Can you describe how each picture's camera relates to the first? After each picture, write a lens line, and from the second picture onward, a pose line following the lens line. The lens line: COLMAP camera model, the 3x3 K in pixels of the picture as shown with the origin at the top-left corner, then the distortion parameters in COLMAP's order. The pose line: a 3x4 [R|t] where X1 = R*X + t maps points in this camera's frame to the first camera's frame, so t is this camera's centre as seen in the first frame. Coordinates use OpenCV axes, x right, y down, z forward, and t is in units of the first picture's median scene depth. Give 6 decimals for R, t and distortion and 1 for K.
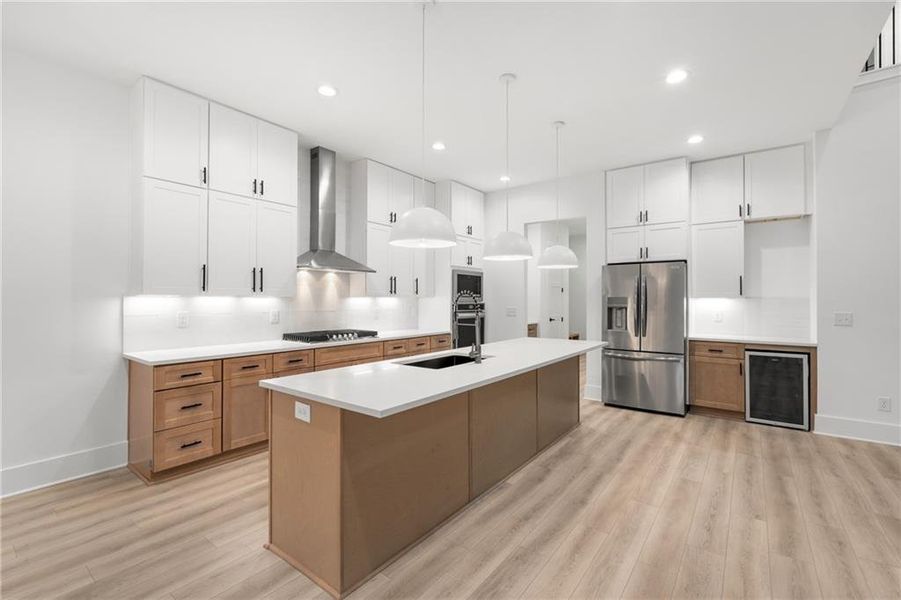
lens RADIAL K [[396.3, 0, 448.9], [0, 396.3, 299.4], [0, 0, 1]] dist [-0.005864, 0.000151]
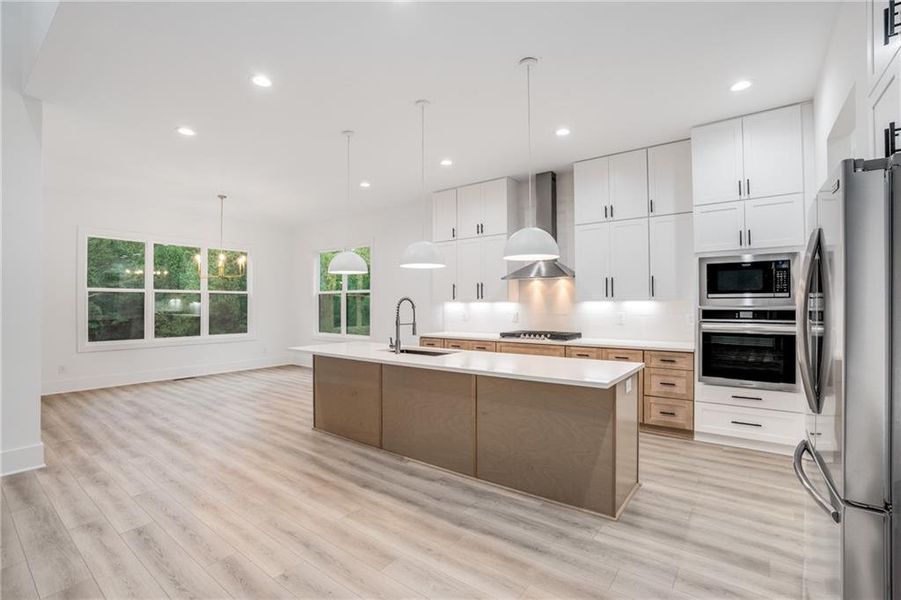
lens RADIAL K [[405.8, 0, 447.0], [0, 405.8, 302.6], [0, 0, 1]] dist [-0.062252, 0.026132]
pose [[-0.005081, -0.006892, -0.999963, 0.984323], [0.004636, 0.999965, -0.006915, 0.003988], [0.999976, -0.004671, -0.005049, 0.831402]]
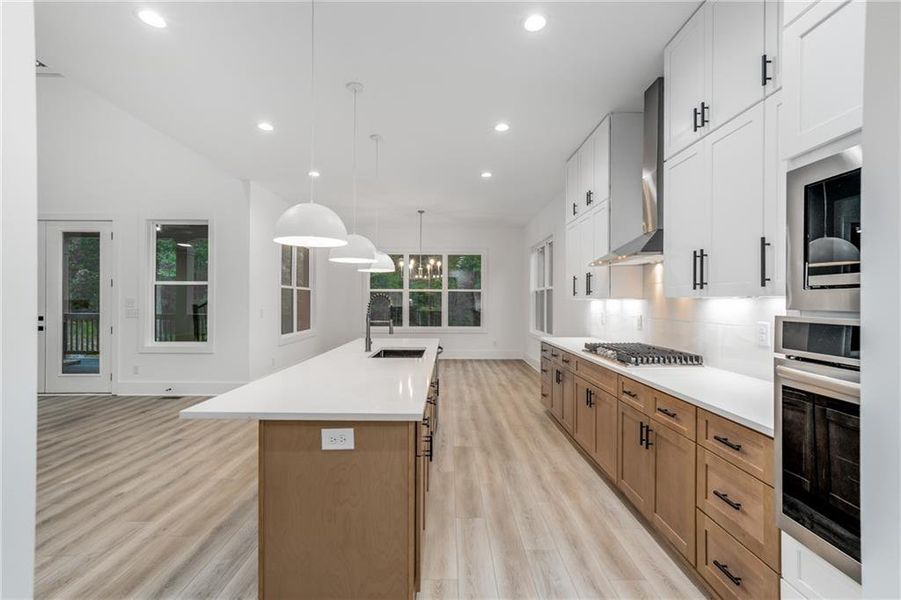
lens RADIAL K [[396.3, 0, 448.9], [0, 396.3, 299.4], [0, 0, 1]] dist [-0.005864, 0.000151]
pose [[-0.796245, -0.007654, -0.604926, 0.449836], [-0.003715, 0.999963, -0.007763, 0.003236], [0.604963, -0.003934, -0.796244, 1.531789]]
